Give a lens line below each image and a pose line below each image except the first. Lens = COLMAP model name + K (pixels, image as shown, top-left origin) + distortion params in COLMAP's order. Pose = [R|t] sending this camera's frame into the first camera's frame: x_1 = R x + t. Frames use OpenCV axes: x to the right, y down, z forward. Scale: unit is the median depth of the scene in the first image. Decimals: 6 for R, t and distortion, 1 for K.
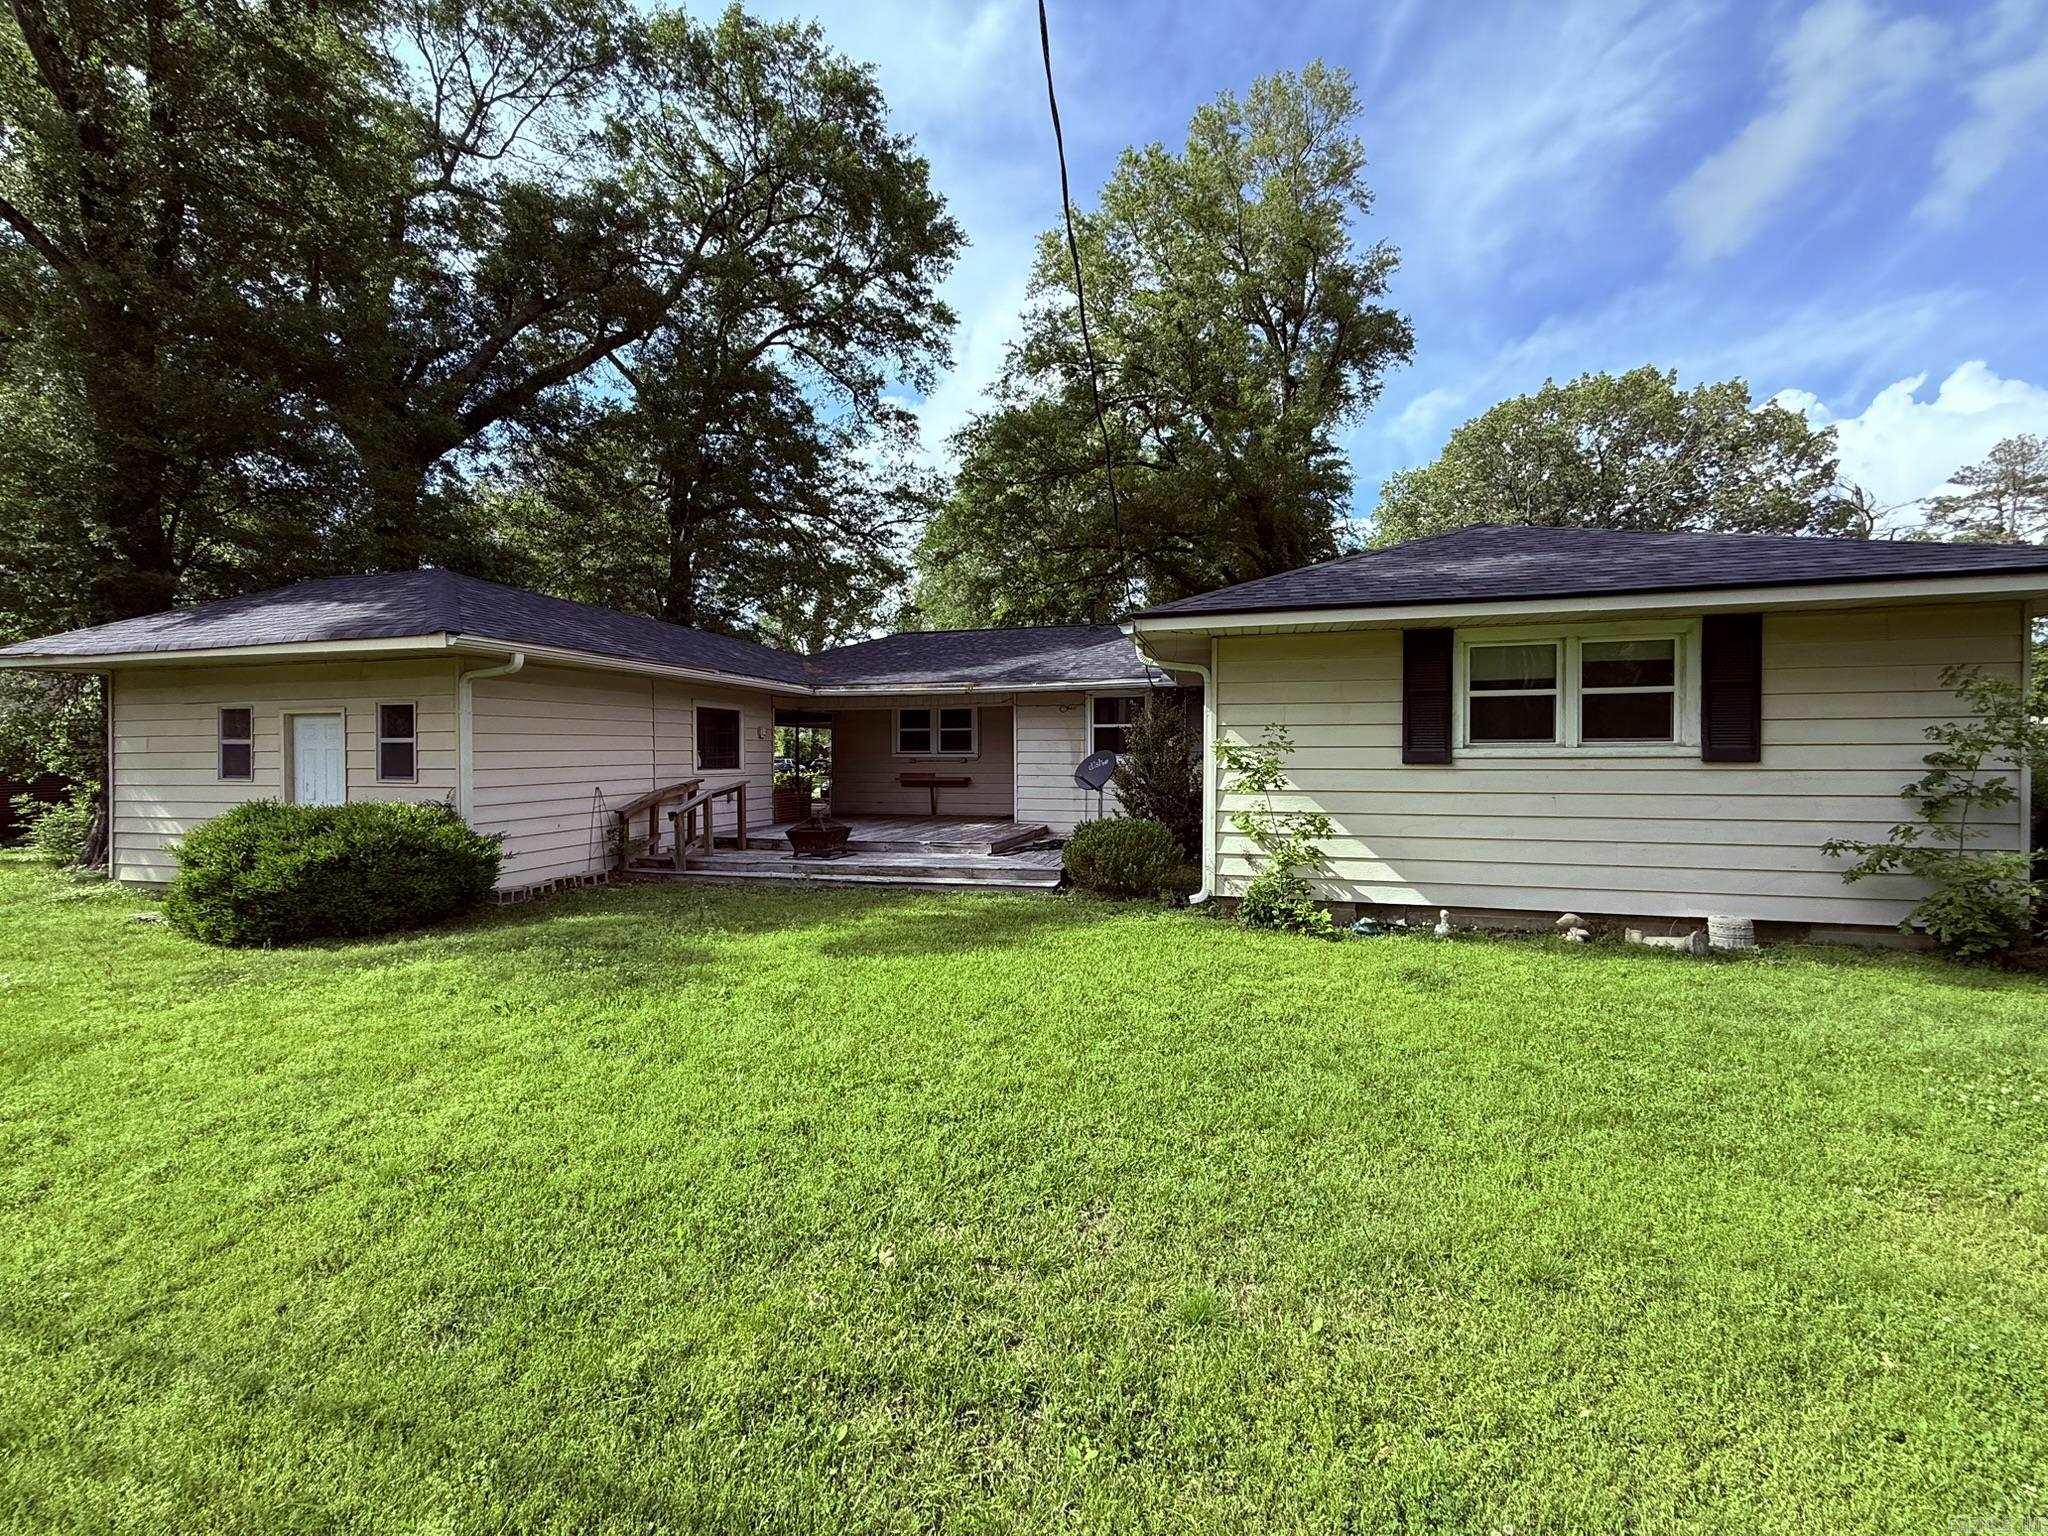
lens RADIAL K [[811.7, 0, 1024.0], [0, 811.7, 768.0], [0, 0, 1]] dist [-0.000281, 0.021569]
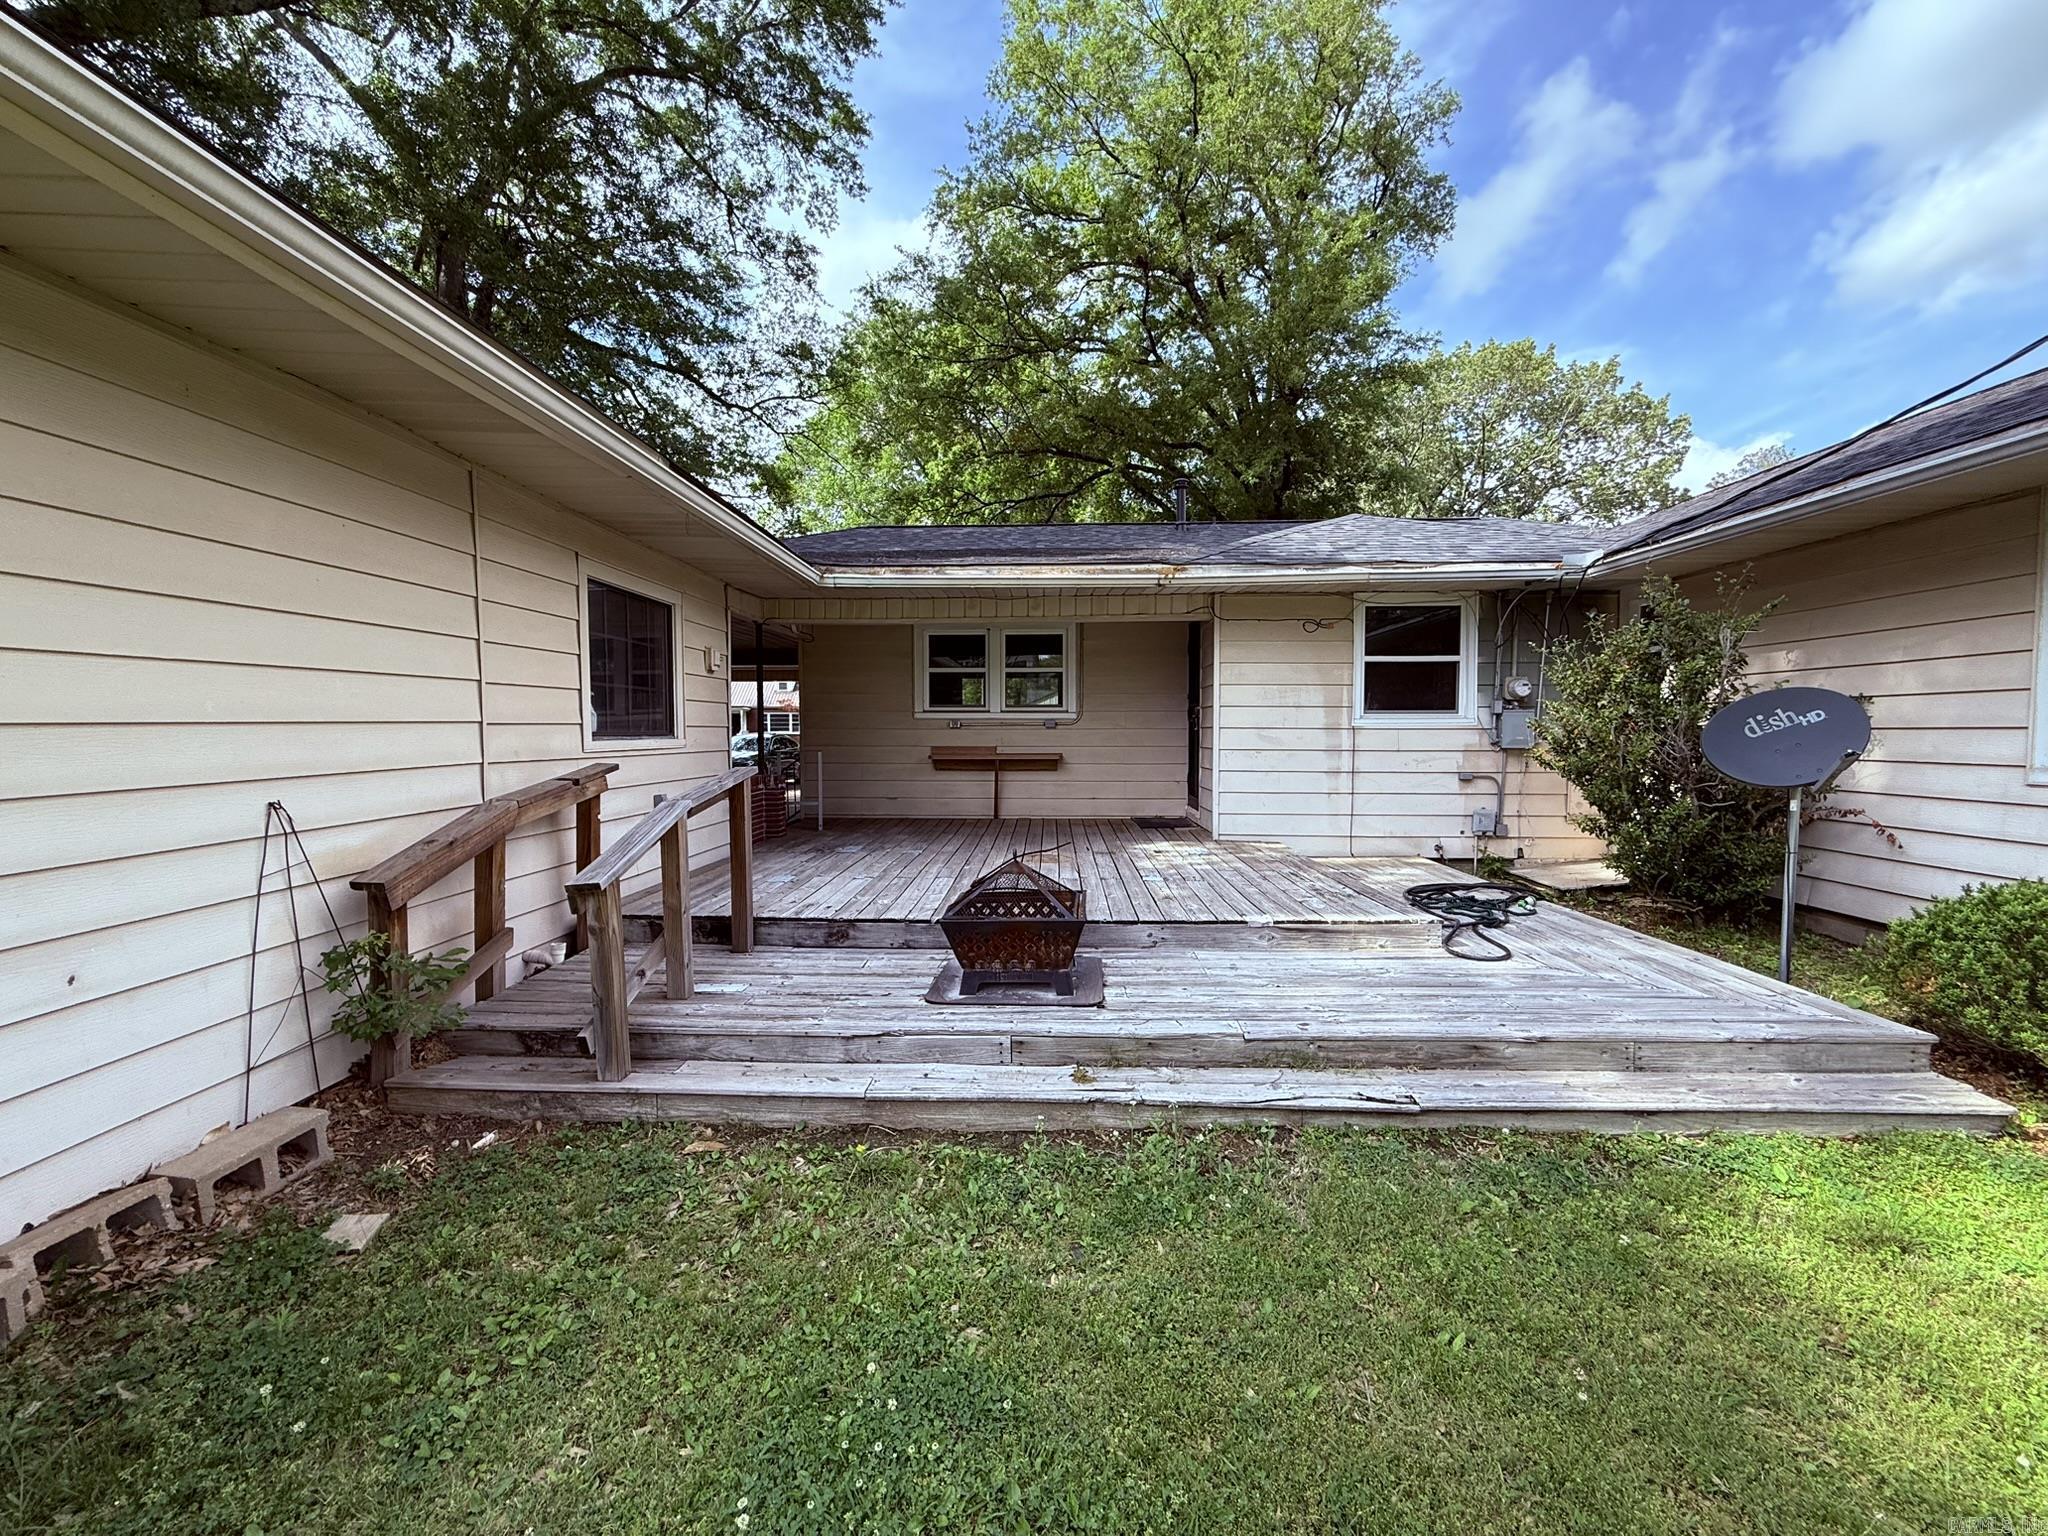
lens RADIAL K [[815.9, 0, 1016.5], [0, 815.9, 765.6], [0, 0, 1]] dist [0.000614, -0.000043]
pose [[0.975742, -0.010916, 0.218650, -0.222724], [0.004571, 0.999554, 0.029501, 0.003195], [-0.218874, -0.027786, 0.975357, 0.442447]]
